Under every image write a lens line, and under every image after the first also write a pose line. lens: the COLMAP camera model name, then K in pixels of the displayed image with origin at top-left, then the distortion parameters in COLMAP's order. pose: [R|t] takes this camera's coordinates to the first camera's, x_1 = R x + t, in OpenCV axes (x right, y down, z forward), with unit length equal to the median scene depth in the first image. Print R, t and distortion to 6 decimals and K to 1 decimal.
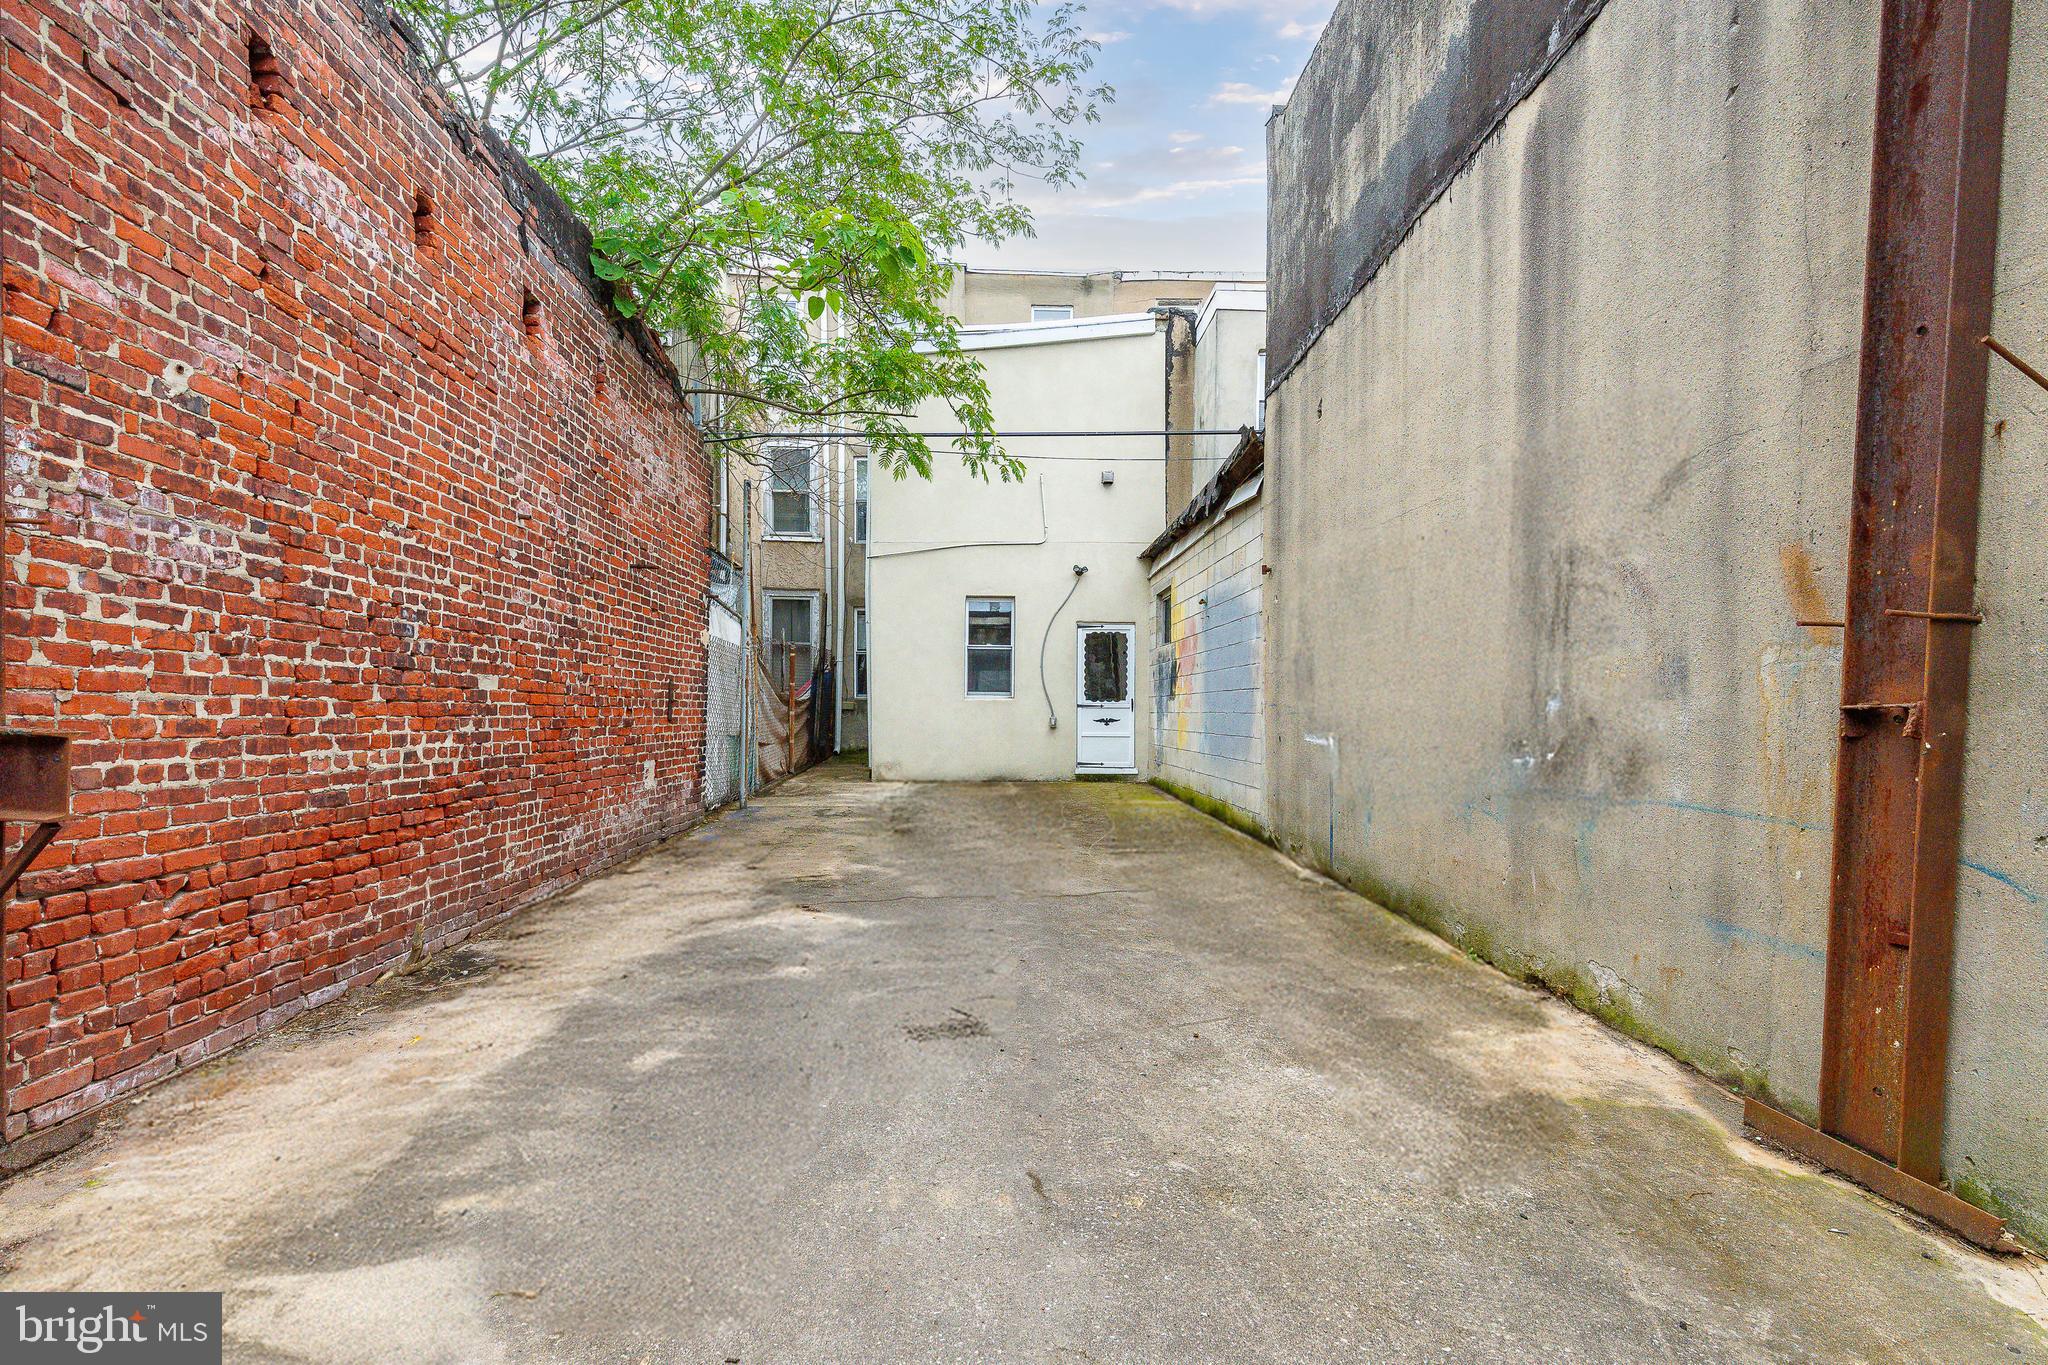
lens RADIAL K [[957.1, 0, 986.3], [0, 957.1, 951.1], [0, 0, 1]] dist [-0.000193, 0.000559]
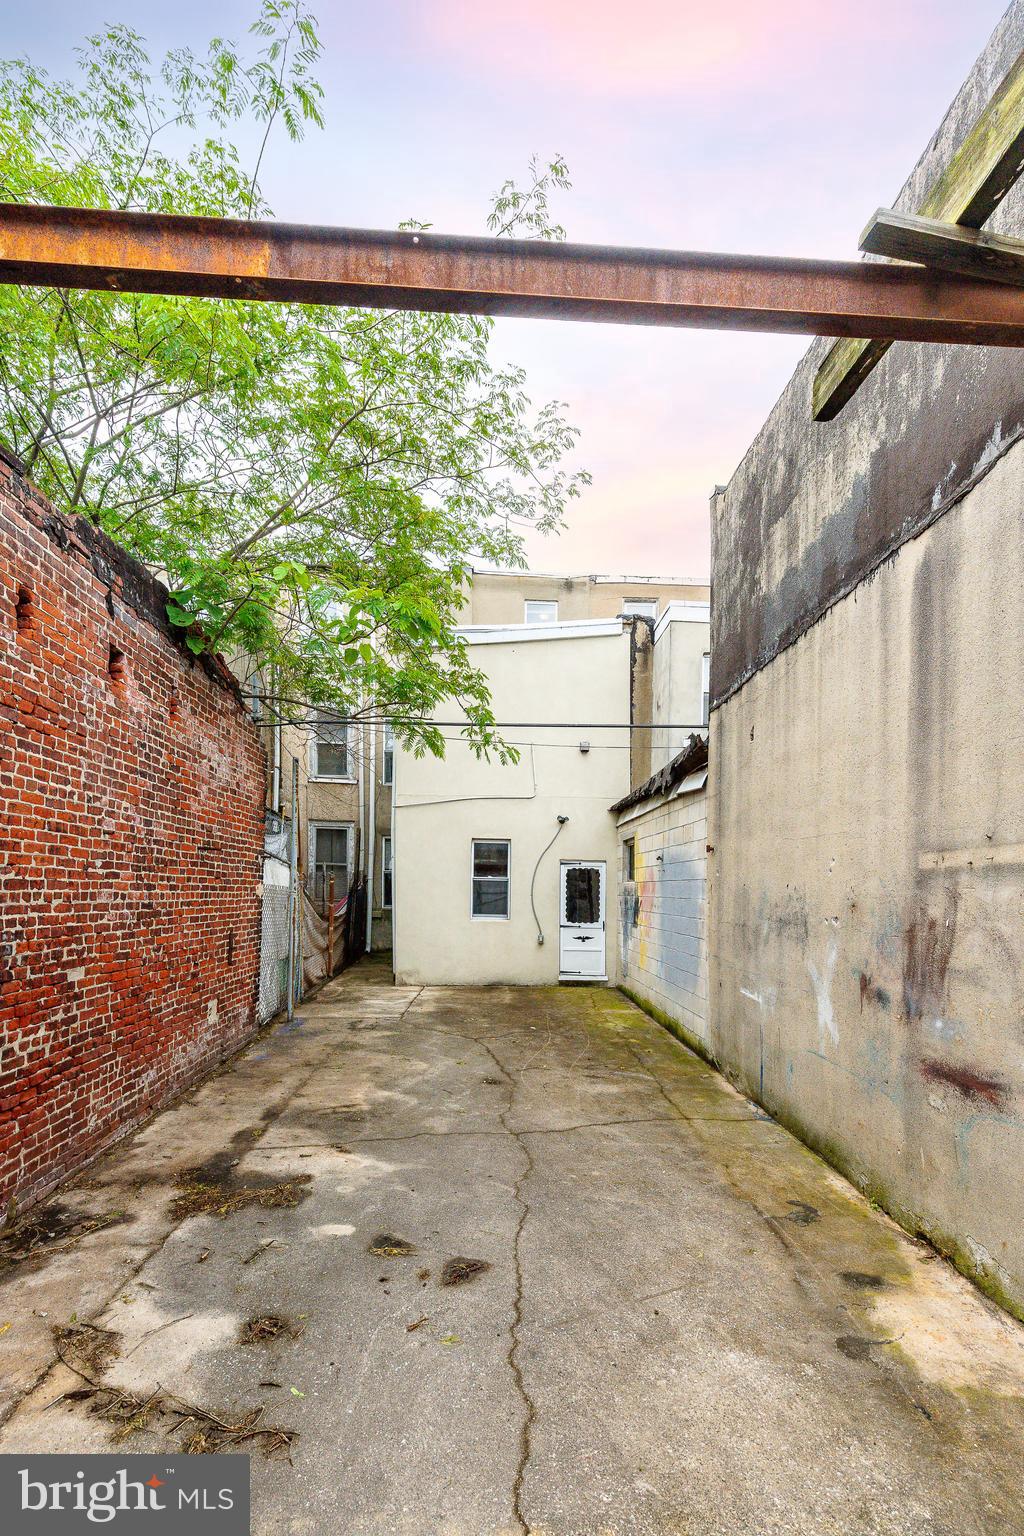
lens RADIAL K [[717.9, 0, 516.1], [0, 717.9, 763.2], [0, 0, 1]] dist [-0.000193, 0.000559]
pose [[0.999271, 0.004262, 0.037946, 0.000641], [-0.003822, 0.999925, -0.011645, -0.522956], [-0.037993, 0.011492, 0.999212, 0.065512]]
